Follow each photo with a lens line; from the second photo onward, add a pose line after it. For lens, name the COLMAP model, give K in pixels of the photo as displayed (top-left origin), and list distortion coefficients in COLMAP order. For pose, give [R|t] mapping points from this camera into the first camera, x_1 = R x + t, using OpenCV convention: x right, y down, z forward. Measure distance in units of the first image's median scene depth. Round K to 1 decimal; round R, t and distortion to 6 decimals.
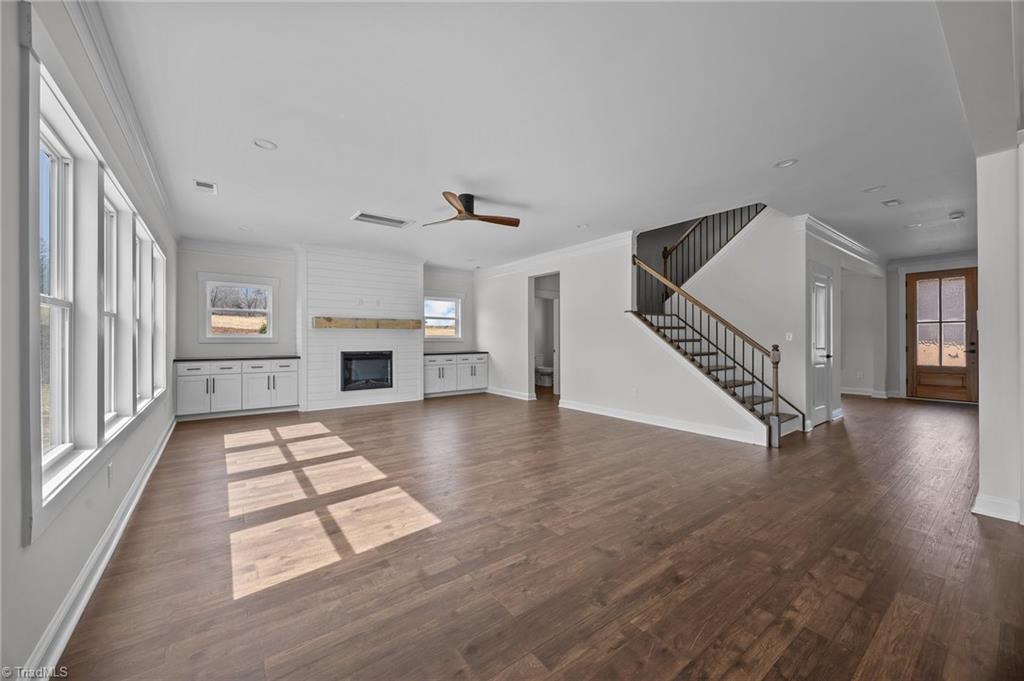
lens RADIAL K [[390.8, 0, 512.0], [0, 390.8, 339.6], [0, 0, 1]] dist [-0.001817, -0.000595]
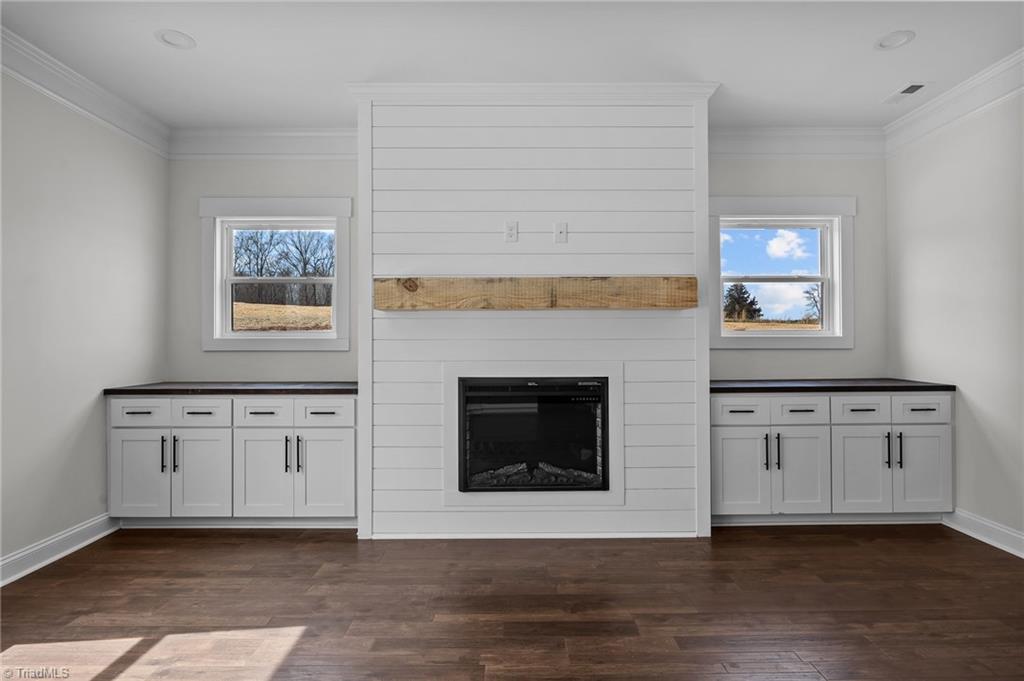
lens RADIAL K [[556.3, 0, 518.8], [0, 556.3, 335.7], [0, 0, 1]] dist [-0.006682, -0.000594]
pose [[0.805765, -0.005731, -0.592208, -0.091420], [0.002620, 0.999978, -0.006112, -0.003282], [0.592230, 0.003373, 0.805762, 0.582132]]
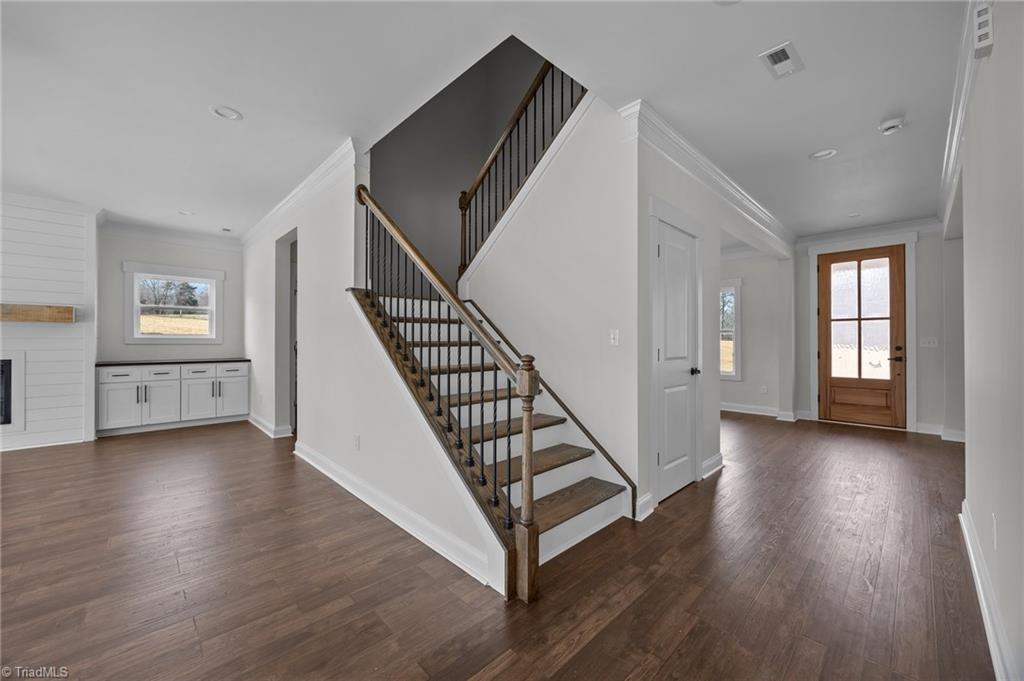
lens RADIAL K [[390.8, 0, 515.1], [0, 390.8, 339.7], [0, 0, 1]] dist [-0.001817, -0.000595]
pose [[0.992647, 0.003184, 0.121001, 0.360582], [-0.002777, 0.999990, -0.003532, -0.001108], [-0.121011, 0.003170, 0.992646, 0.343447]]
